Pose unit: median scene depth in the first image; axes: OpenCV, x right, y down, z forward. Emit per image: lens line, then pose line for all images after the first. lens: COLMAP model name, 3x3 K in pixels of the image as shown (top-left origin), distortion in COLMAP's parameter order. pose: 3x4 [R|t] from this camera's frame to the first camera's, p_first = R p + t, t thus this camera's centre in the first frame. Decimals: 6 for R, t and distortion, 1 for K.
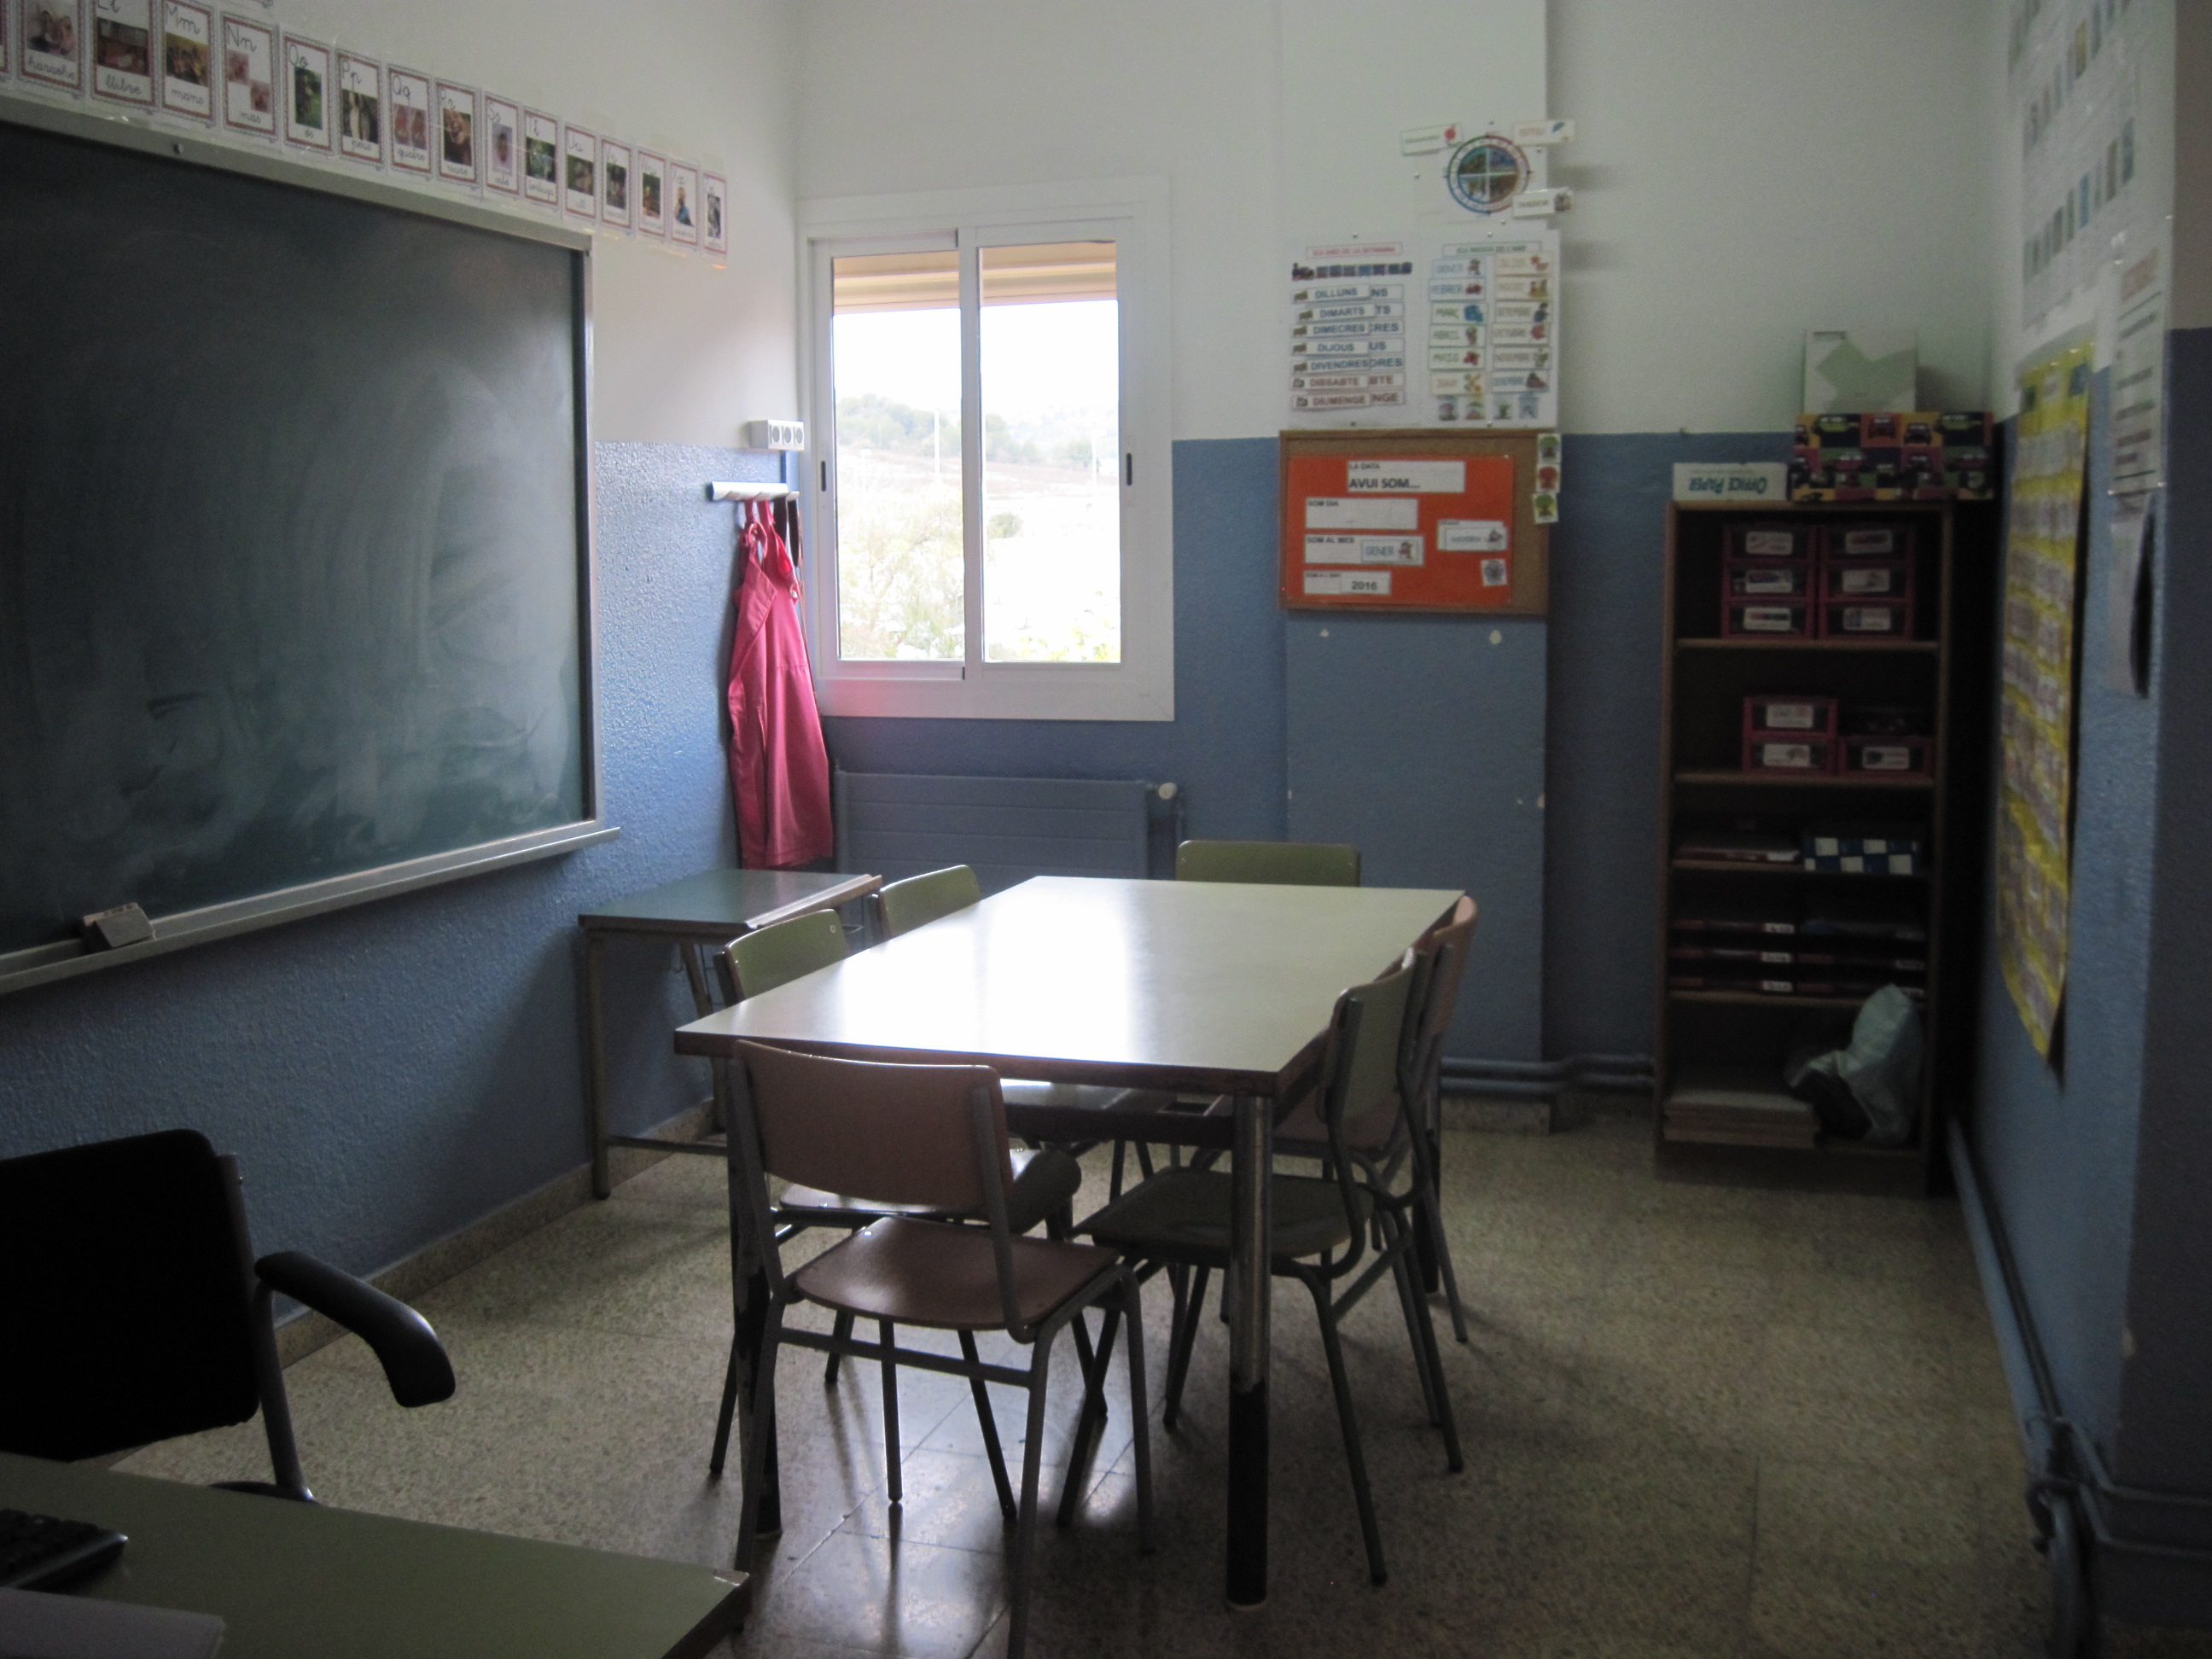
lens RADIAL K [[2220.9, 0, 1106.0], [0, 2220.9, 829.5], [0, 0, 1]] dist [-0.135959, 0.056707]
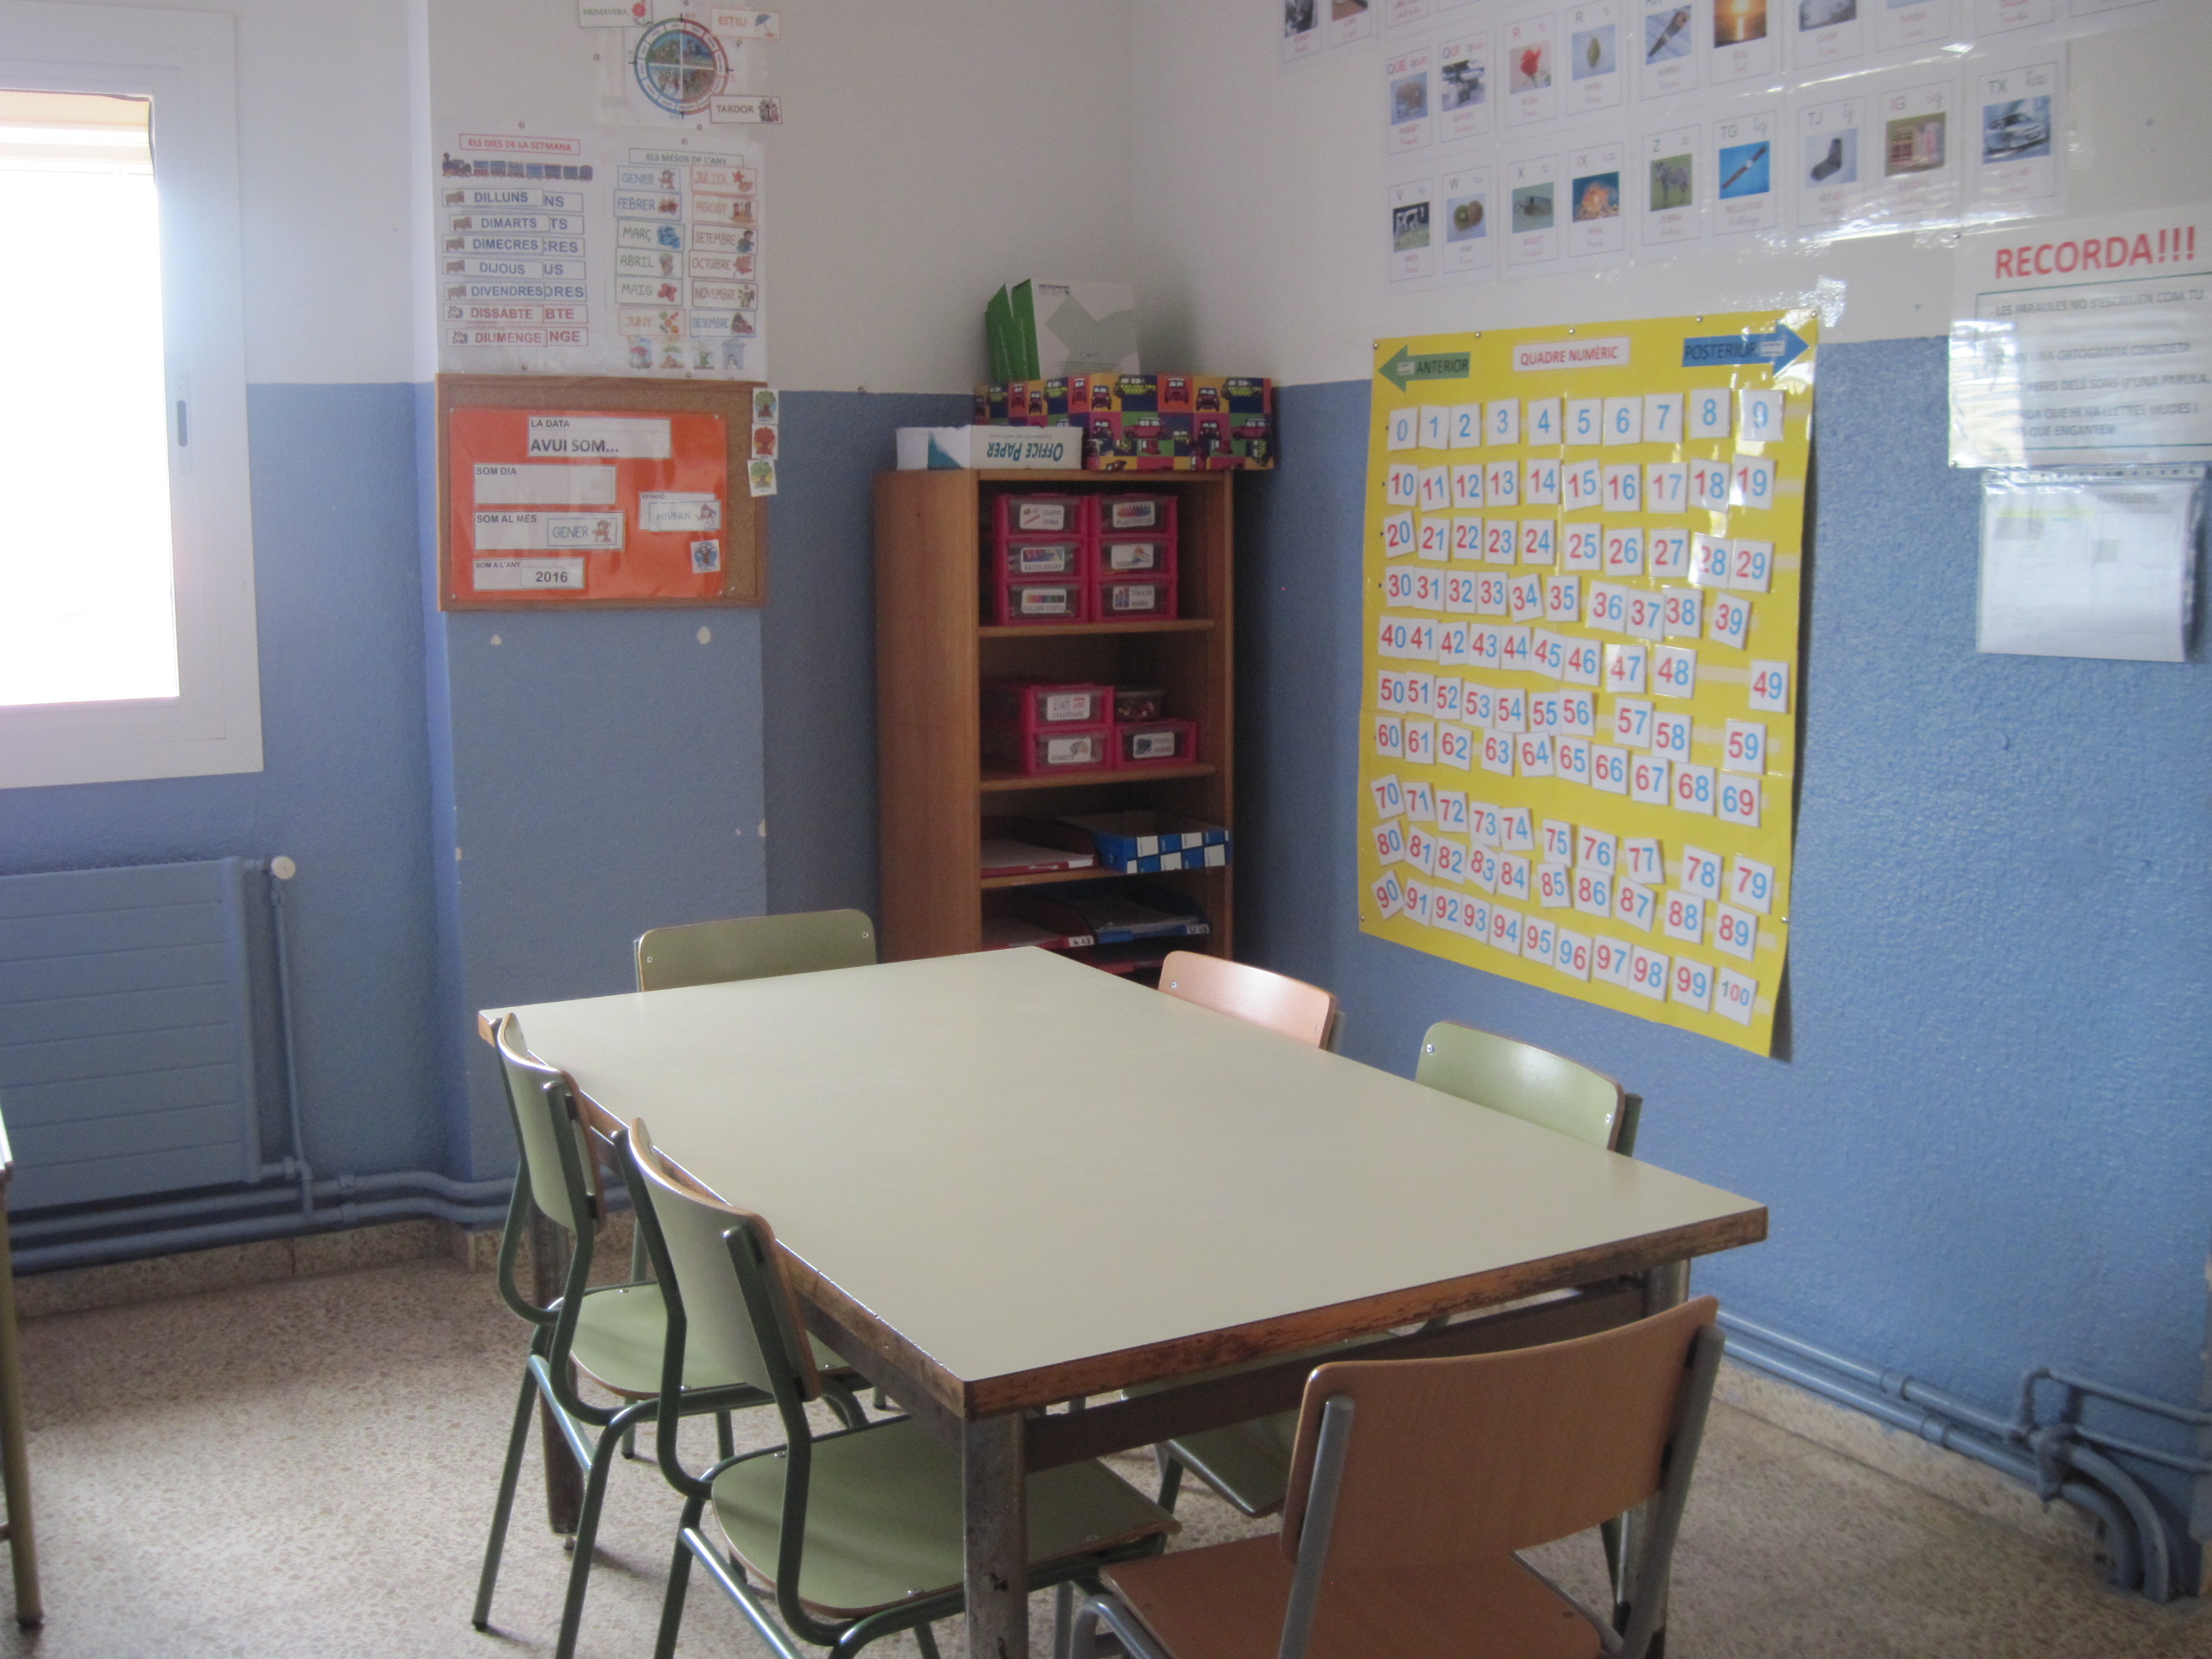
lens RADIAL K [[2220.9, 0, 1106.0], [0, 2220.9, 829.5], [0, 0, 1]] dist [-0.135959, 0.056707]
pose [[0.681192, -0.099040, 0.725375, -0.329850], [0.095037, 0.994386, 0.046521, -0.040415], [-0.725910, 0.037248, 0.686781, 0.340161]]
